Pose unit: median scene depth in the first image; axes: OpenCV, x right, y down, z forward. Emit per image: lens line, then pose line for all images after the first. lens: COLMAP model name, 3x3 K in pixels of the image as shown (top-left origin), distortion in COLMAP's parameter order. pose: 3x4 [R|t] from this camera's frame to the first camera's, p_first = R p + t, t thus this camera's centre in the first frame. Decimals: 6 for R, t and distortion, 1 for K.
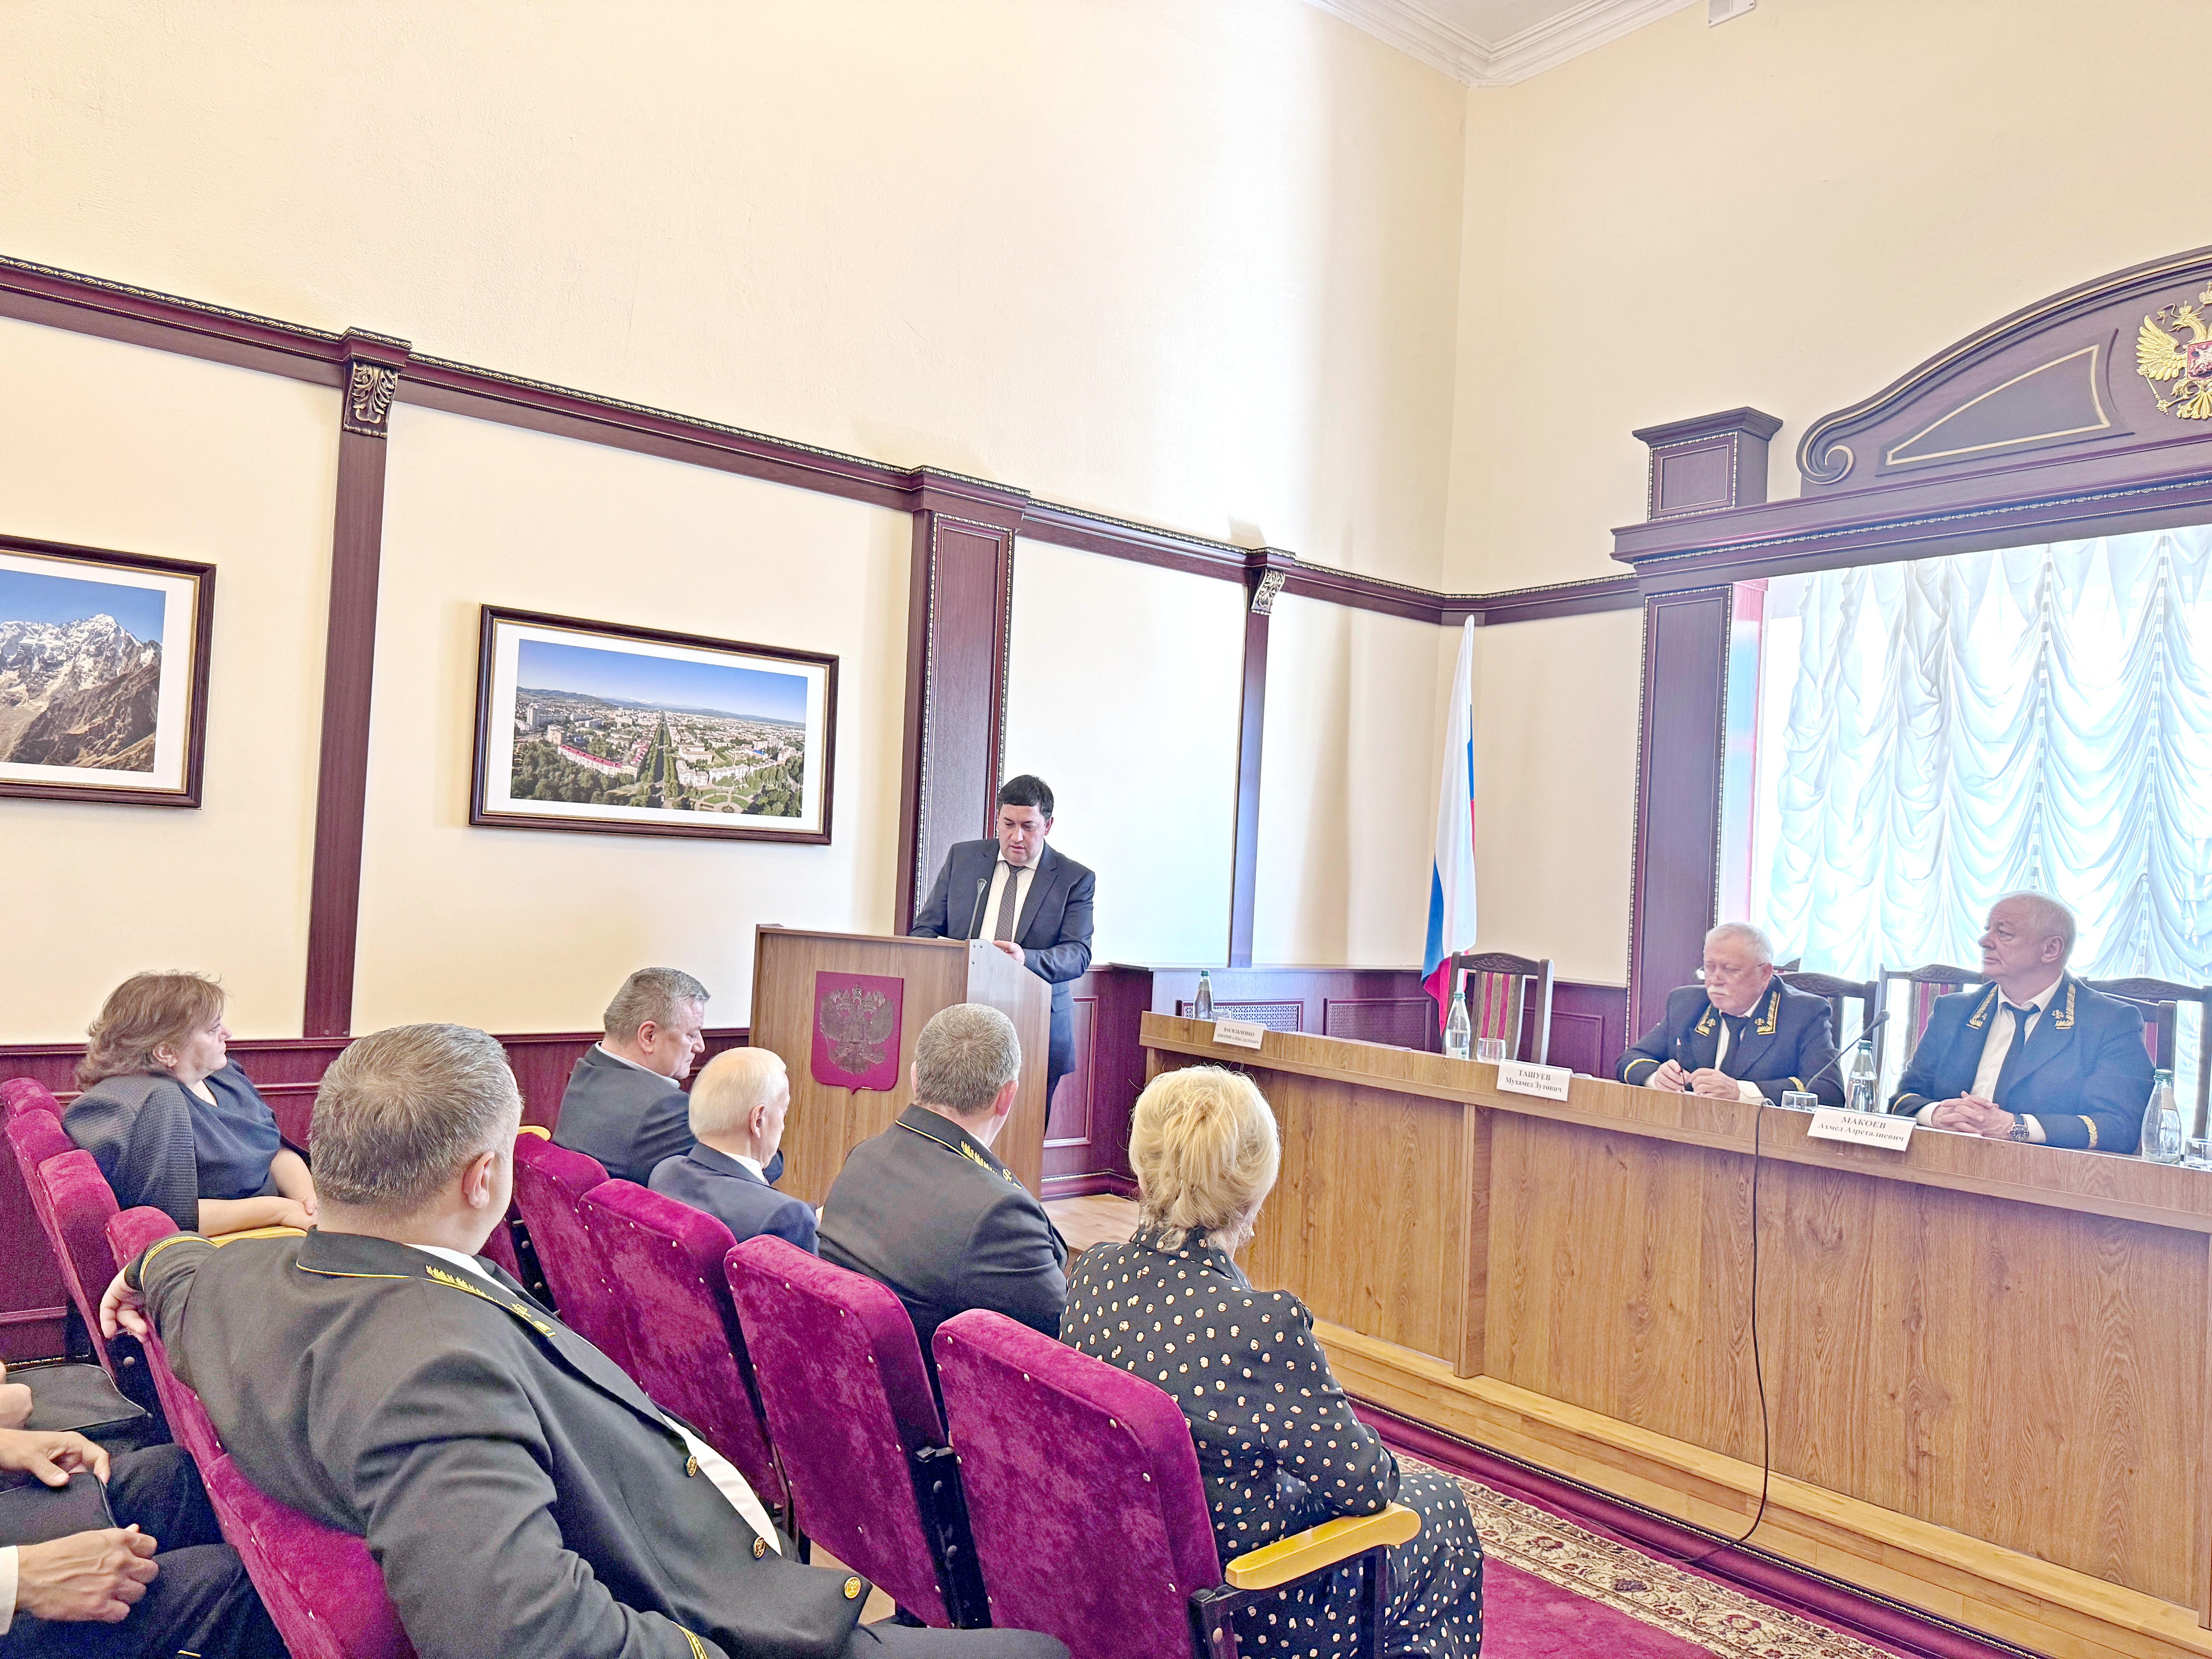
lens RADIAL K [[1545.1, 0, 1122.3], [0, 1545.1, 833.6], [0, 0, 1]] dist [0.037162, -0.035493]
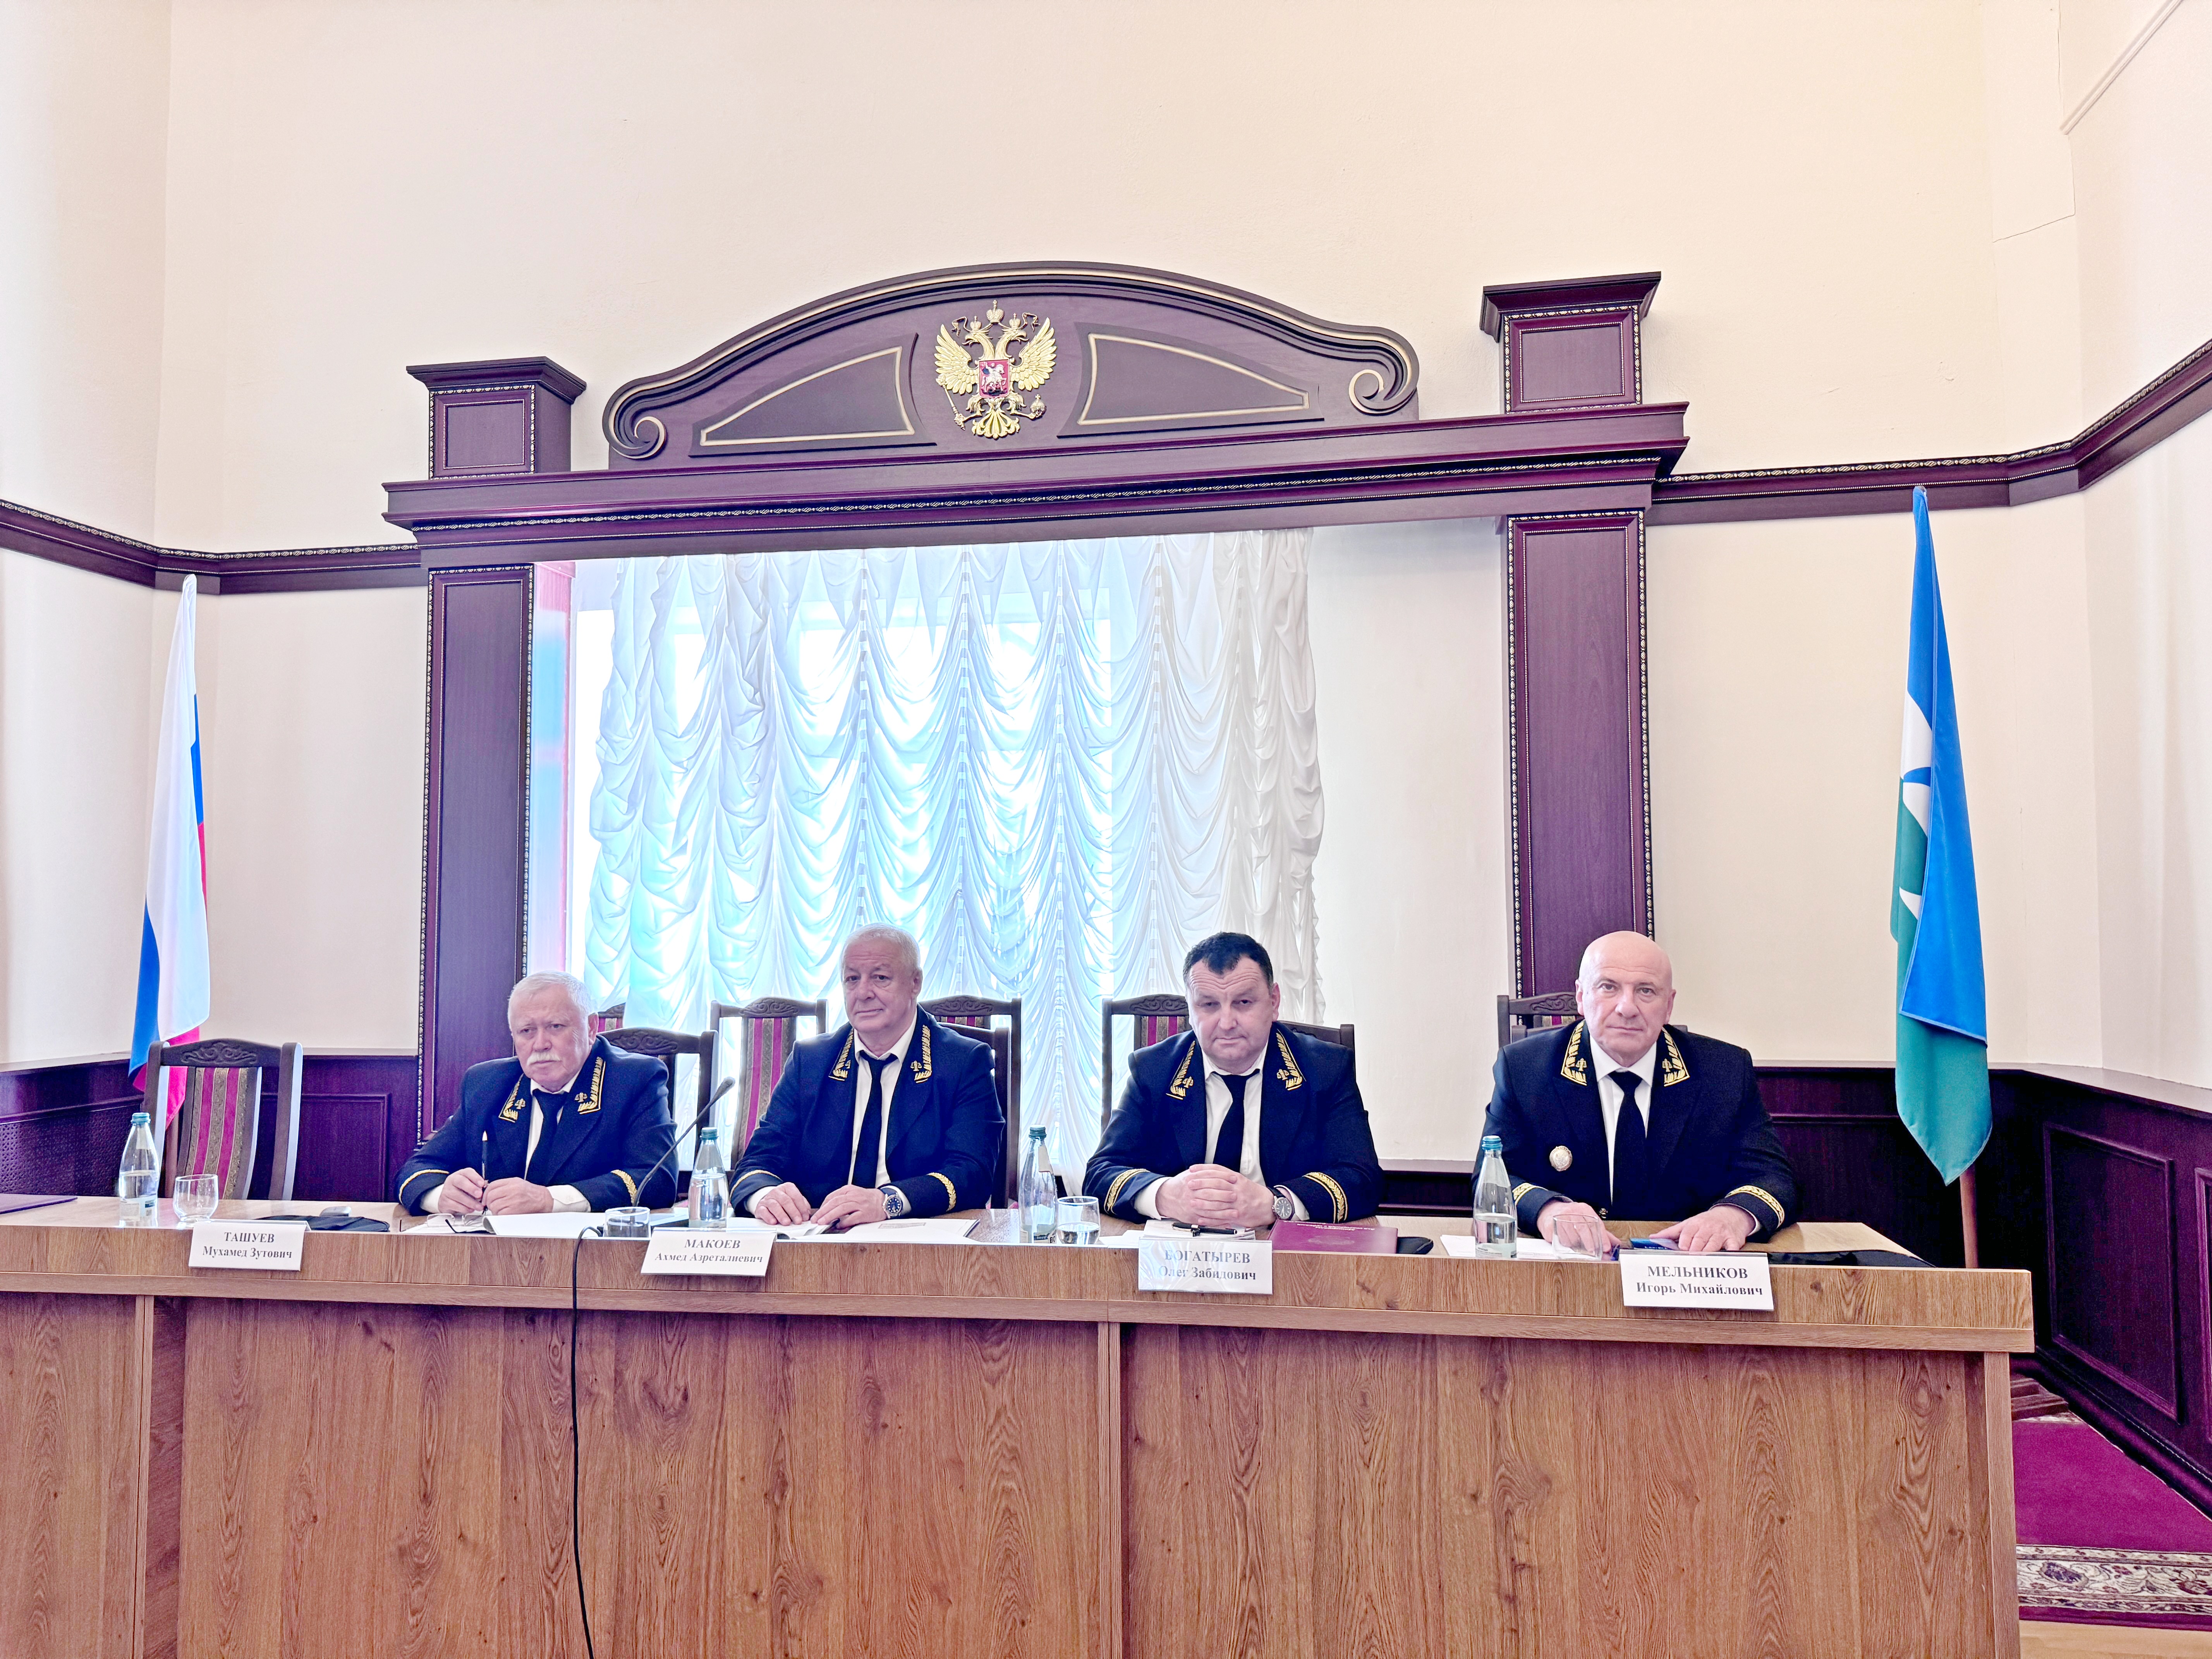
lens RADIAL K [[1545.1, 0, 1130.3], [0, 1545.1, 820.7], [0, 0, 1]] dist [0.037162, -0.035493]
pose [[0.744937, -0.015519, 0.666955, 0.090098], [0.030351, 0.999483, -0.010643, -0.004532], [-0.666444, 0.028171, 0.745022, 0.209728]]
